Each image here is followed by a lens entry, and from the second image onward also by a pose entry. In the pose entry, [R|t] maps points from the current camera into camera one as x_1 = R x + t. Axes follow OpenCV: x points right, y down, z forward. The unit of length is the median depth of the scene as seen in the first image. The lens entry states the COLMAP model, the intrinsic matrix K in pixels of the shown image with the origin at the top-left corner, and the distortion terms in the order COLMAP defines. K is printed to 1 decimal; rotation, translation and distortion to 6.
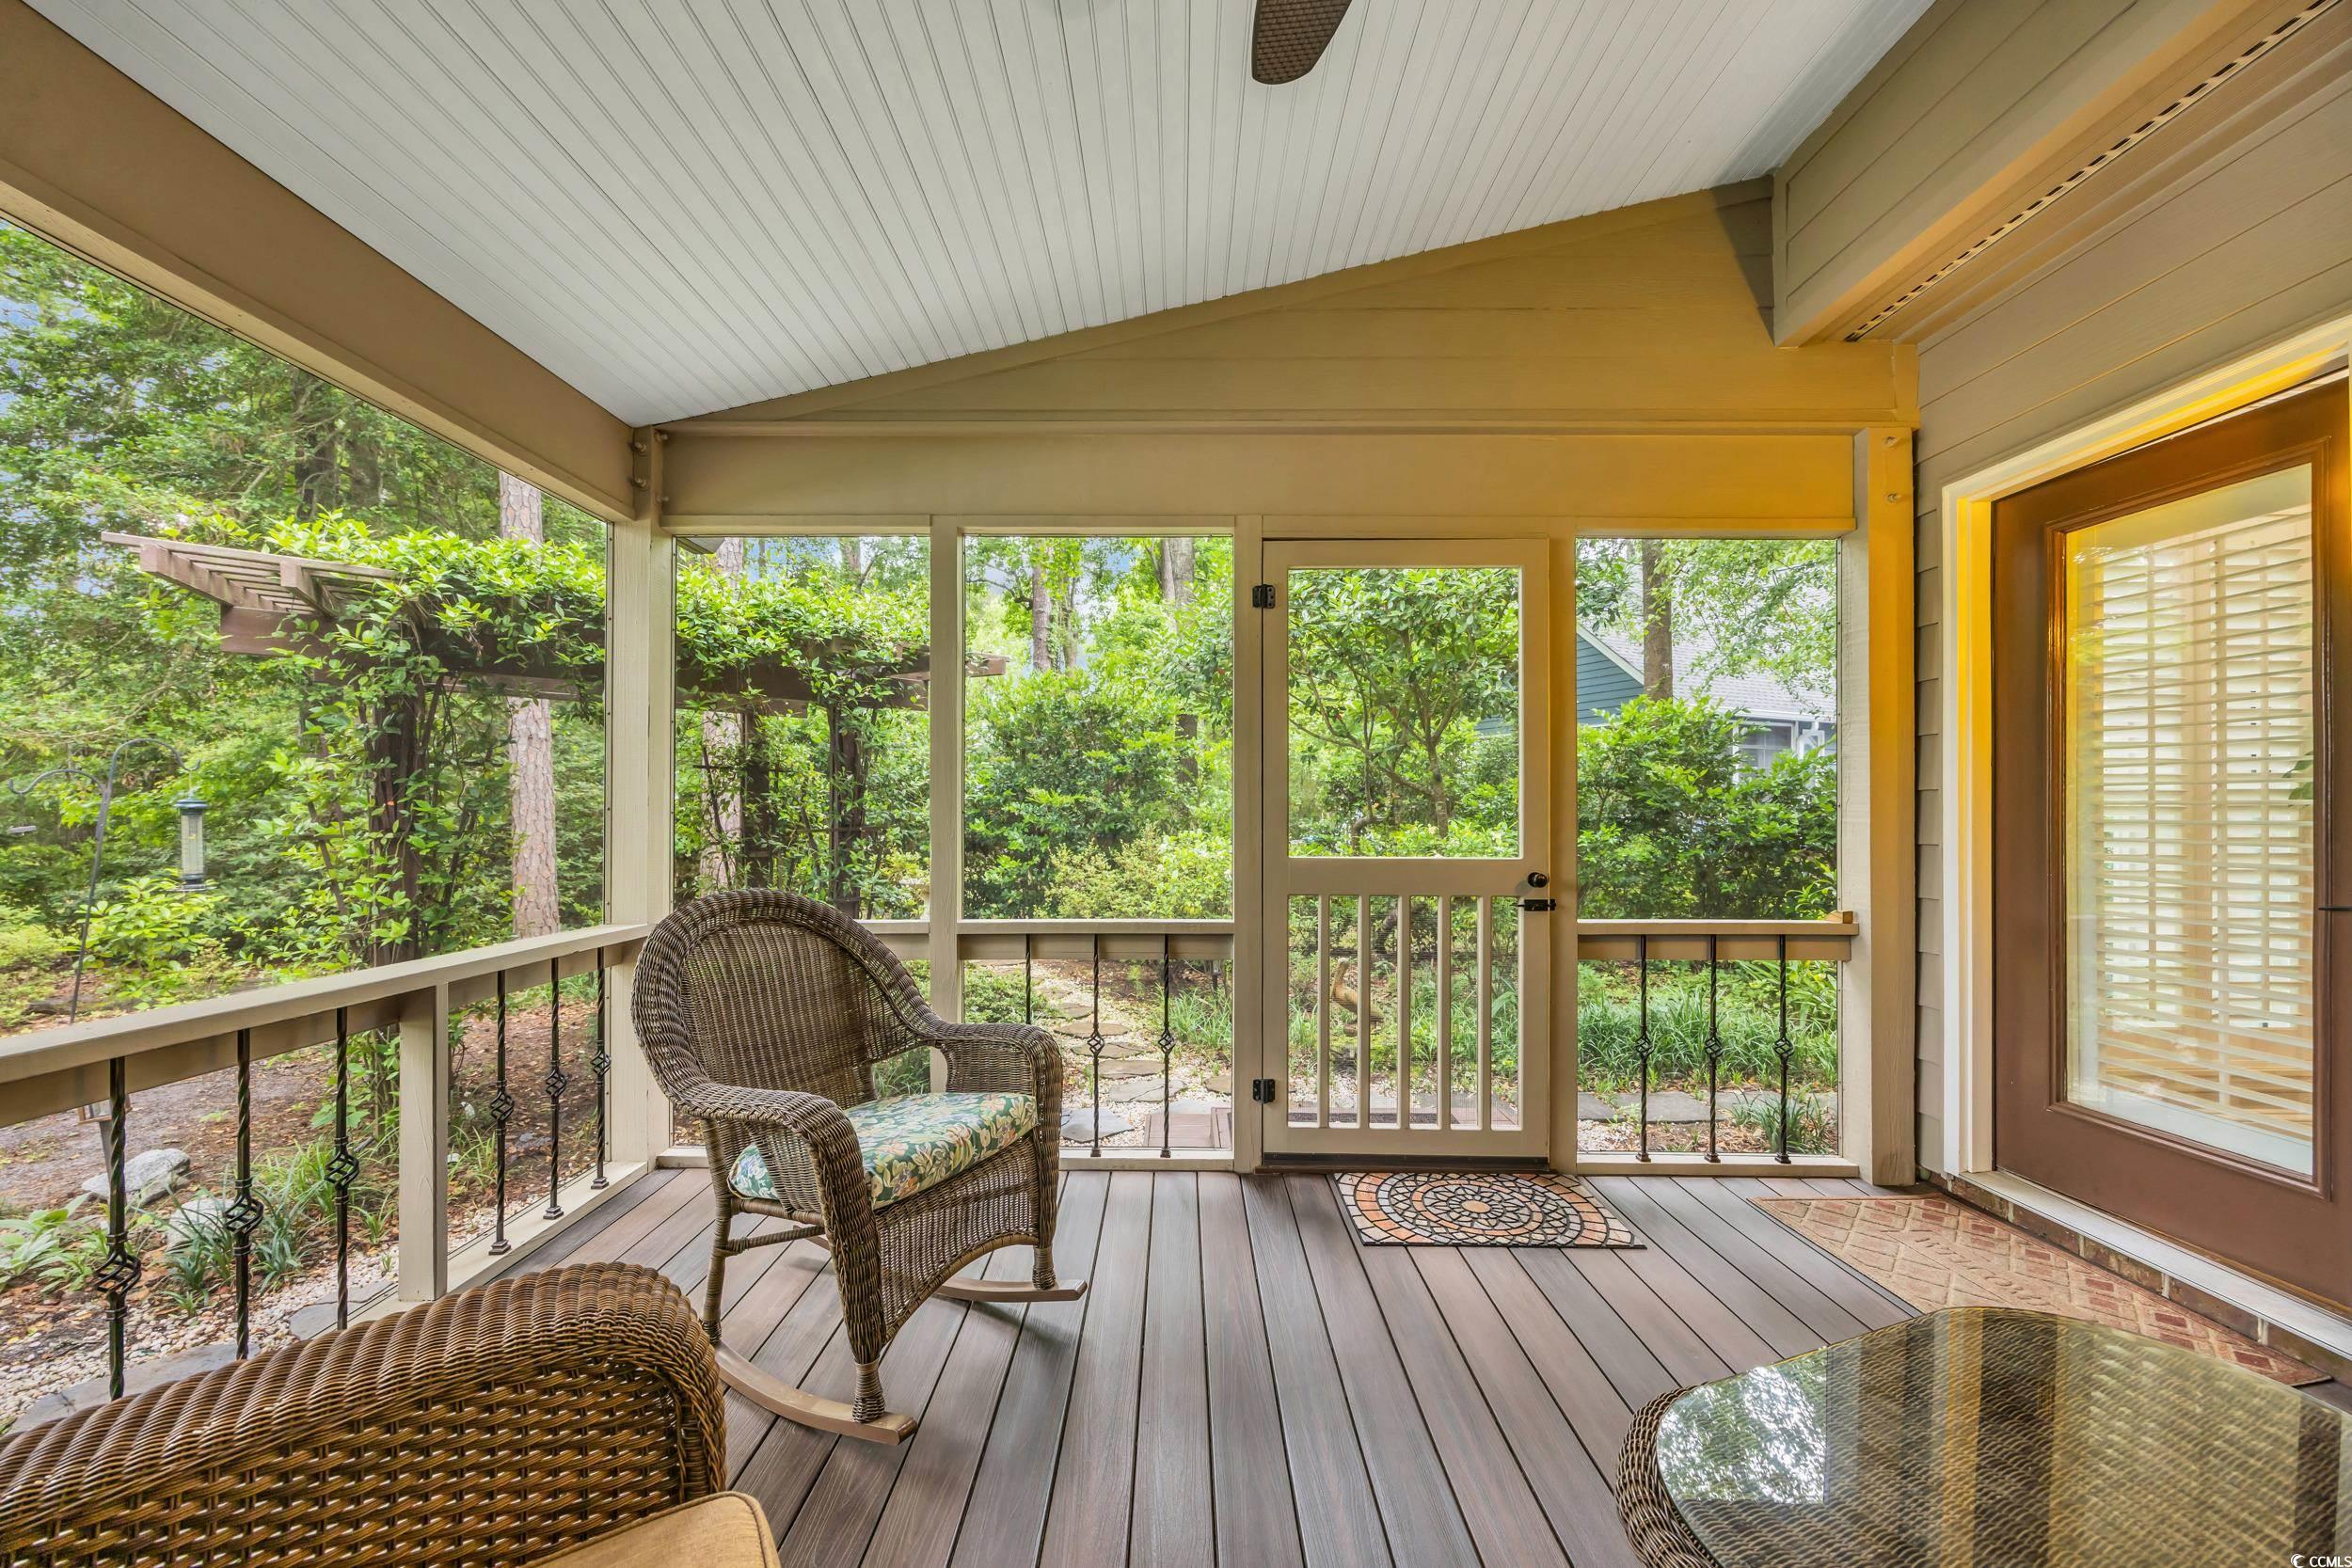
lens RADIAL K [[901.1, 0, 1171.5], [0, 901.1, 801.8], [0, 0, 1]] dist [-0.002082, -0.000444]
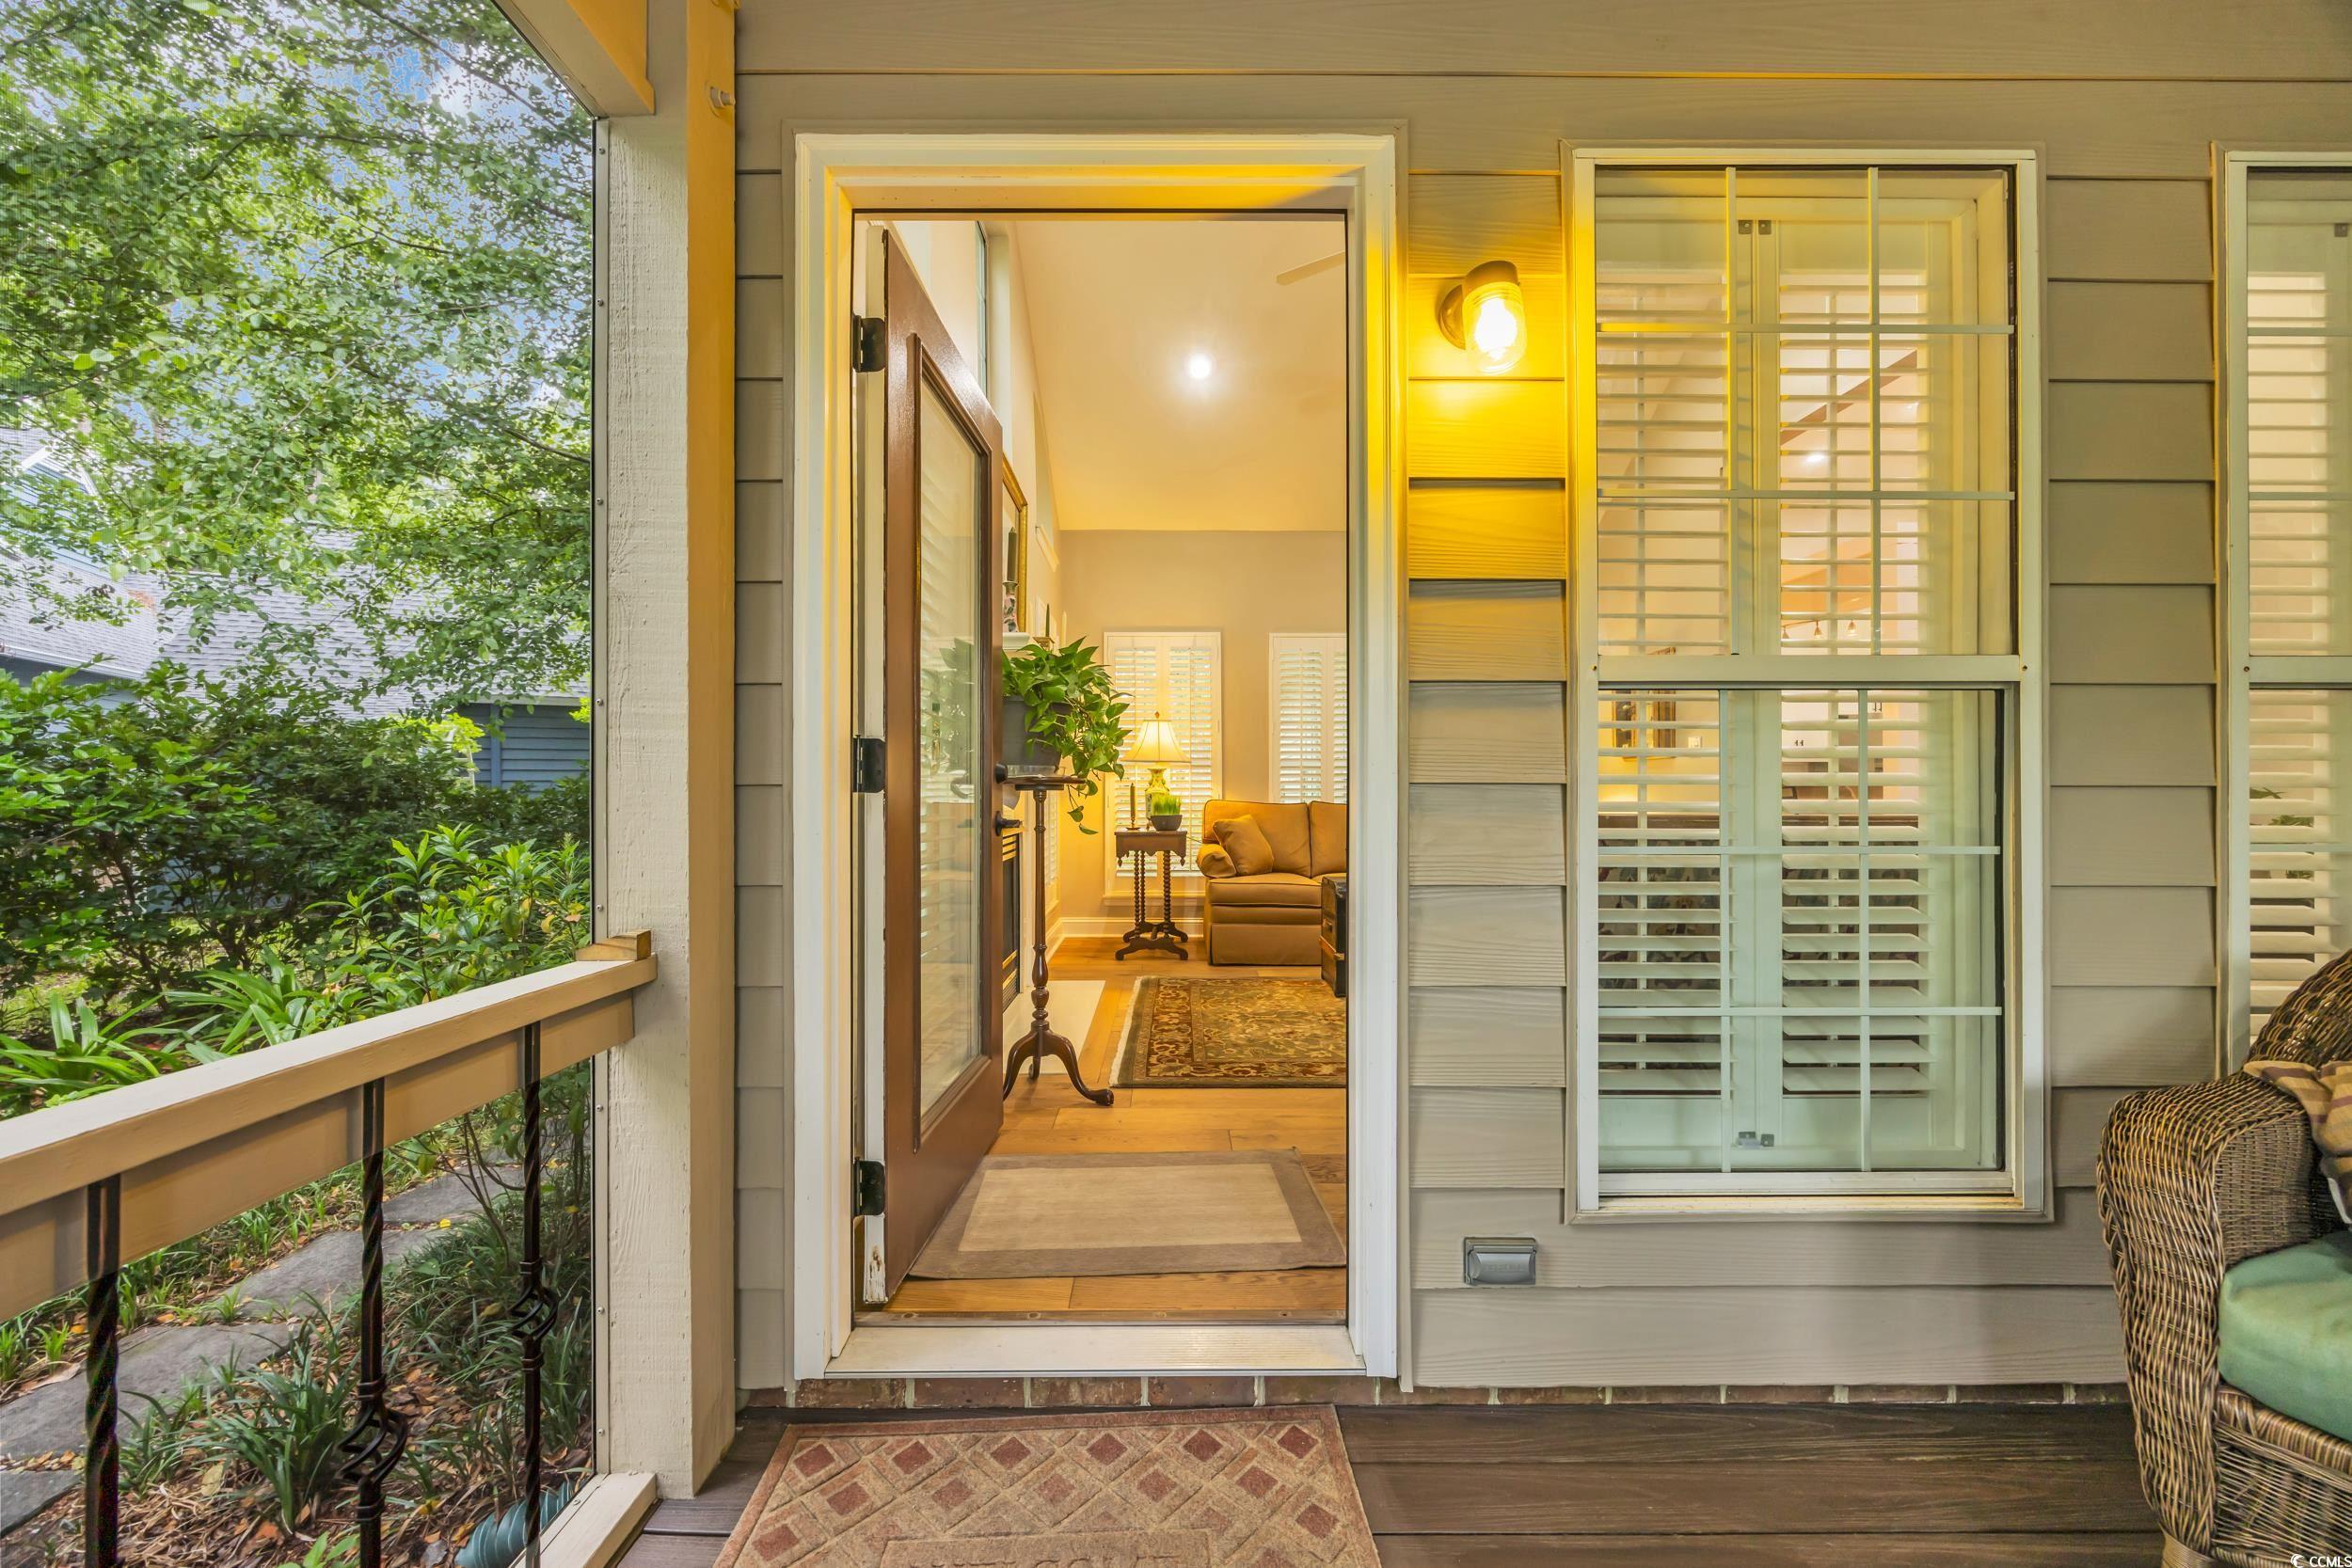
lens RADIAL K [[894.4, 0, 1176.4], [0, 894.4, 788.8], [0, 0, 1]] dist [-0.001520, -0.000579]
pose [[-0.011147, 0.004804, 0.999926, 0.335138], [-0.010675, 0.999931, -0.004923, 0.055186], [-0.999881, -0.010729, -0.011095, 0.830387]]
